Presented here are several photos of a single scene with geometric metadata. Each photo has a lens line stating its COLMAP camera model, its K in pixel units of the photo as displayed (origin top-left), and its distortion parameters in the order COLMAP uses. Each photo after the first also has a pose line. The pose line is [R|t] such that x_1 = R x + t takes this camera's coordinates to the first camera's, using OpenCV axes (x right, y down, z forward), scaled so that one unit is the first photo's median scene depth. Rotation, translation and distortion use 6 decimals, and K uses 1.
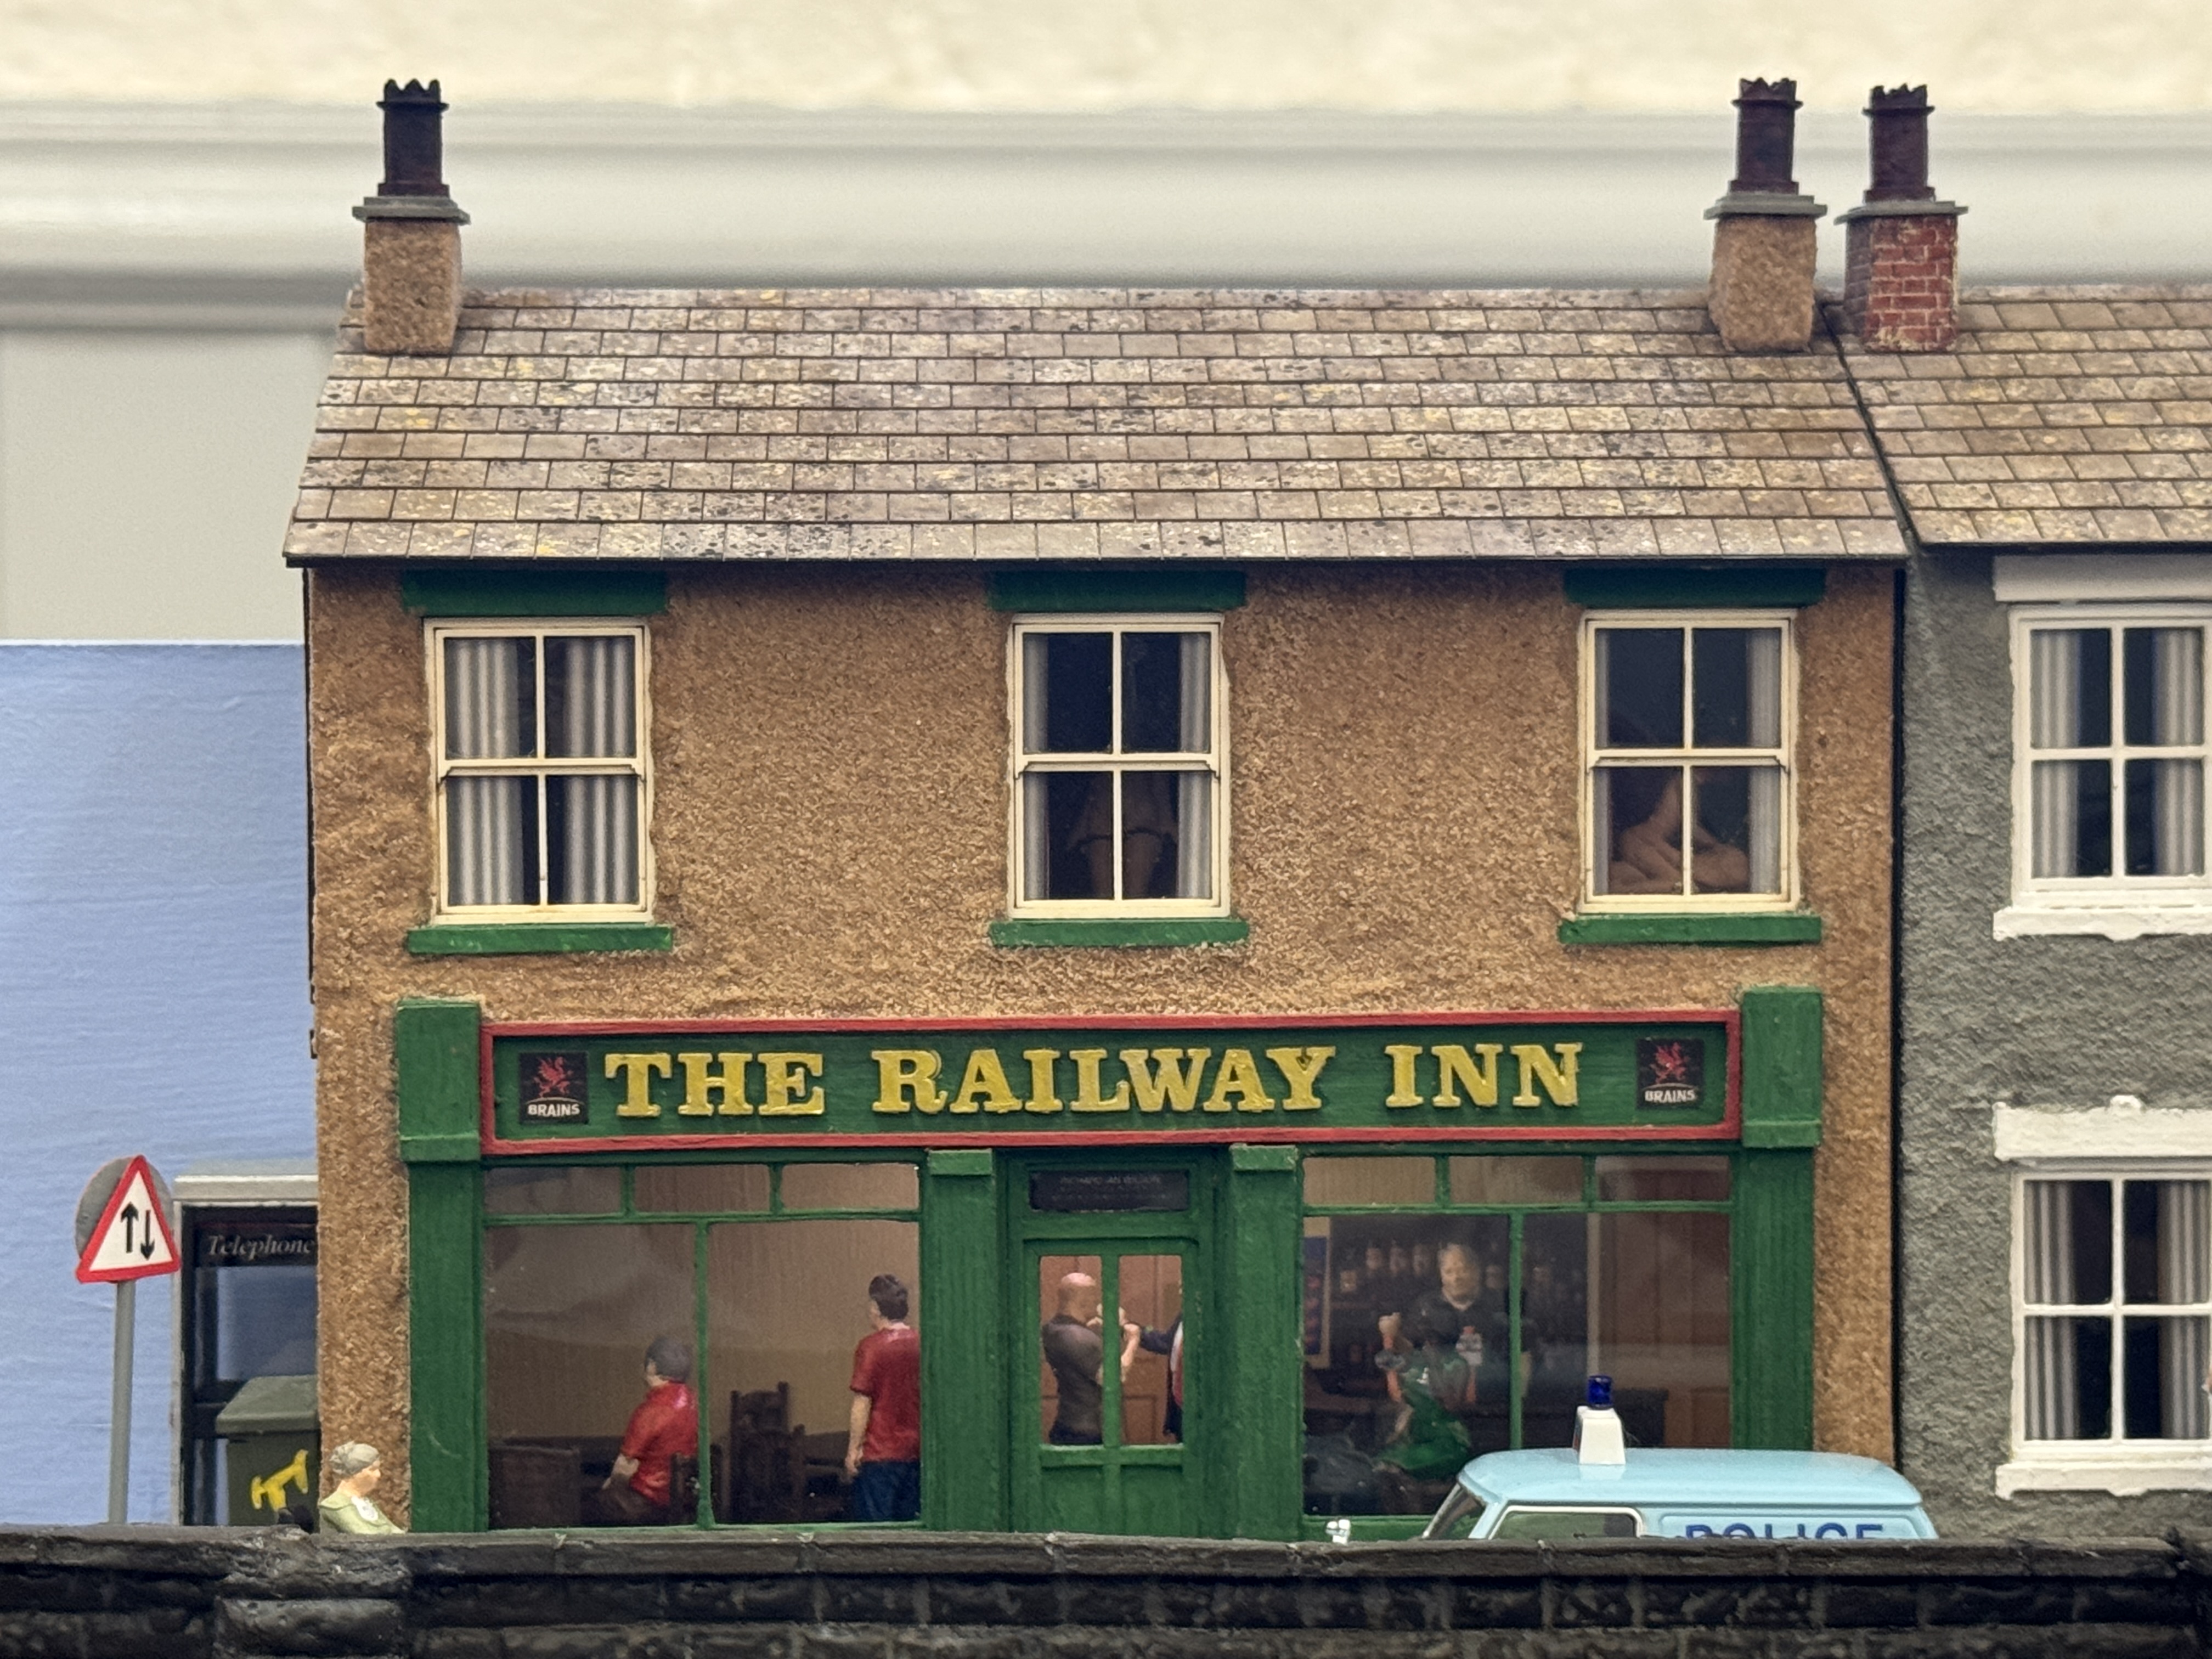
lens RADIAL K [[5042.1, 0, 1117.2], [0, 5042.1, 823.4], [0, 0, 1]] dist [0.136768, 0.000000]
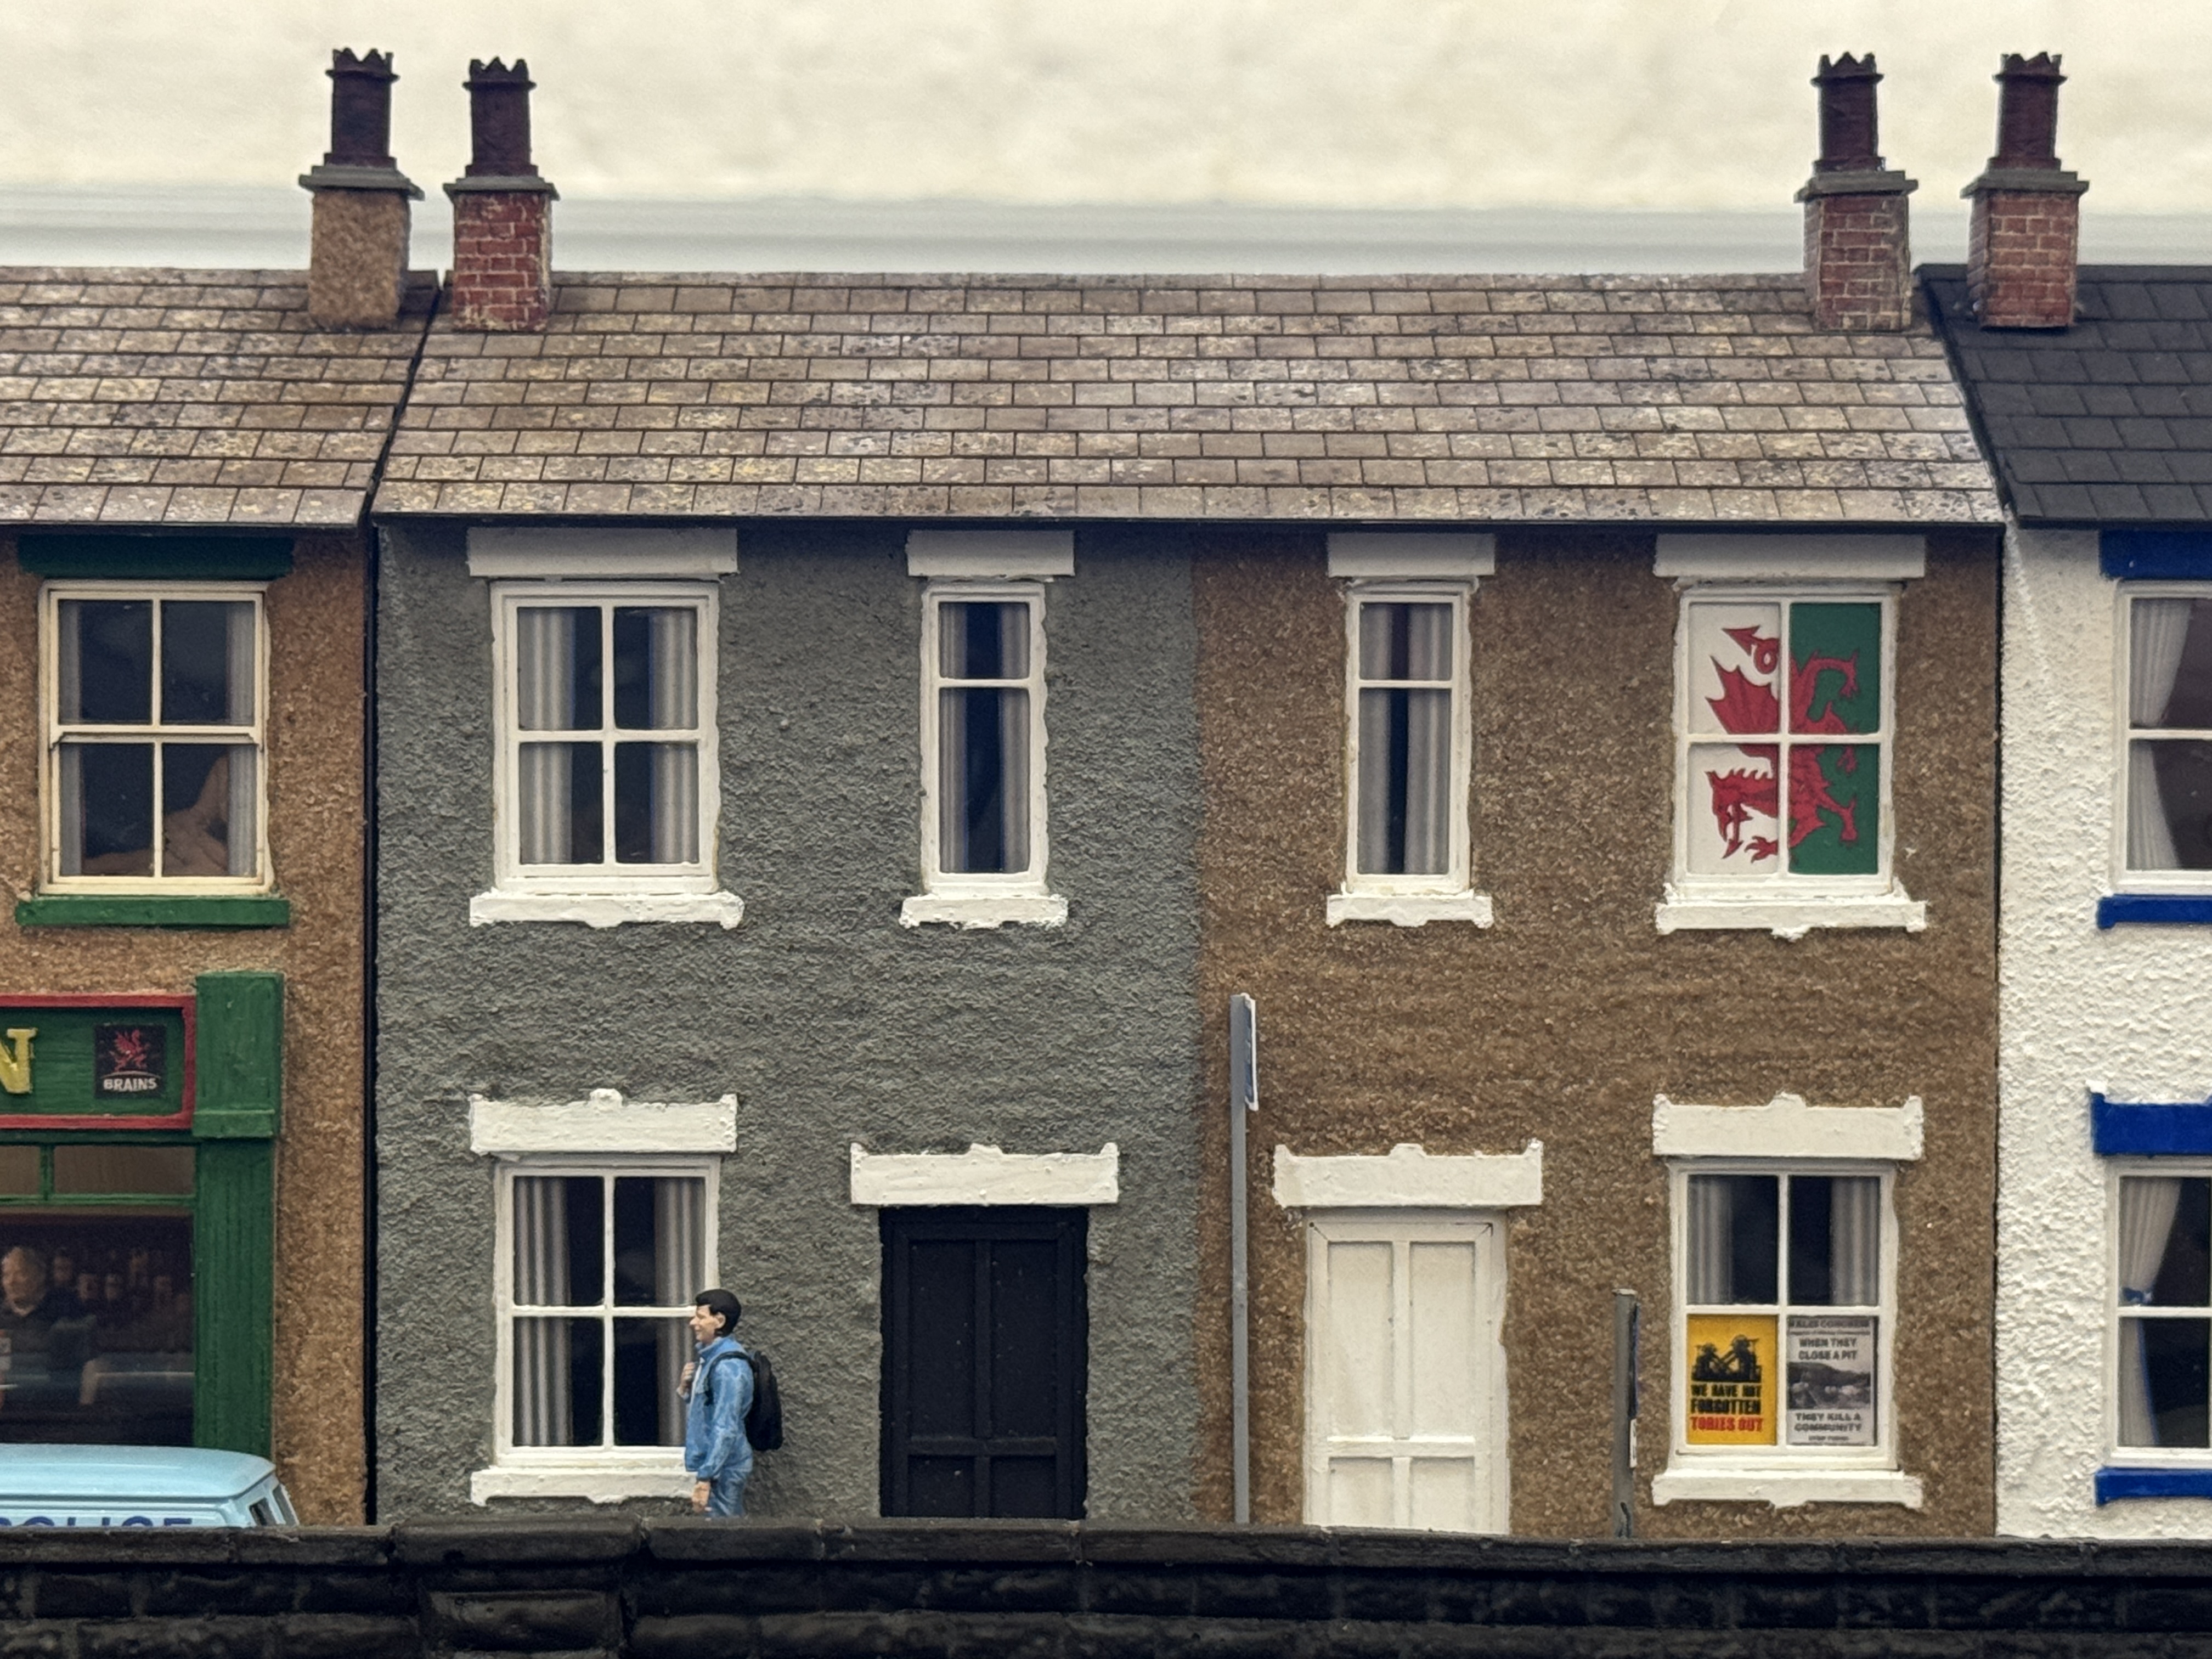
lens RADIAL K [[5042.1, 0, 1116.1], [0, 5042.1, 843.1], [0, 0, 1]] dist [0.136768, 0.000000]
pose [[0.999386, 0.010720, -0.033360, 0.328563], [-0.011555, 0.999622, -0.024944, 0.029816], [0.033080, 0.025315, 0.999132, 0.037636]]
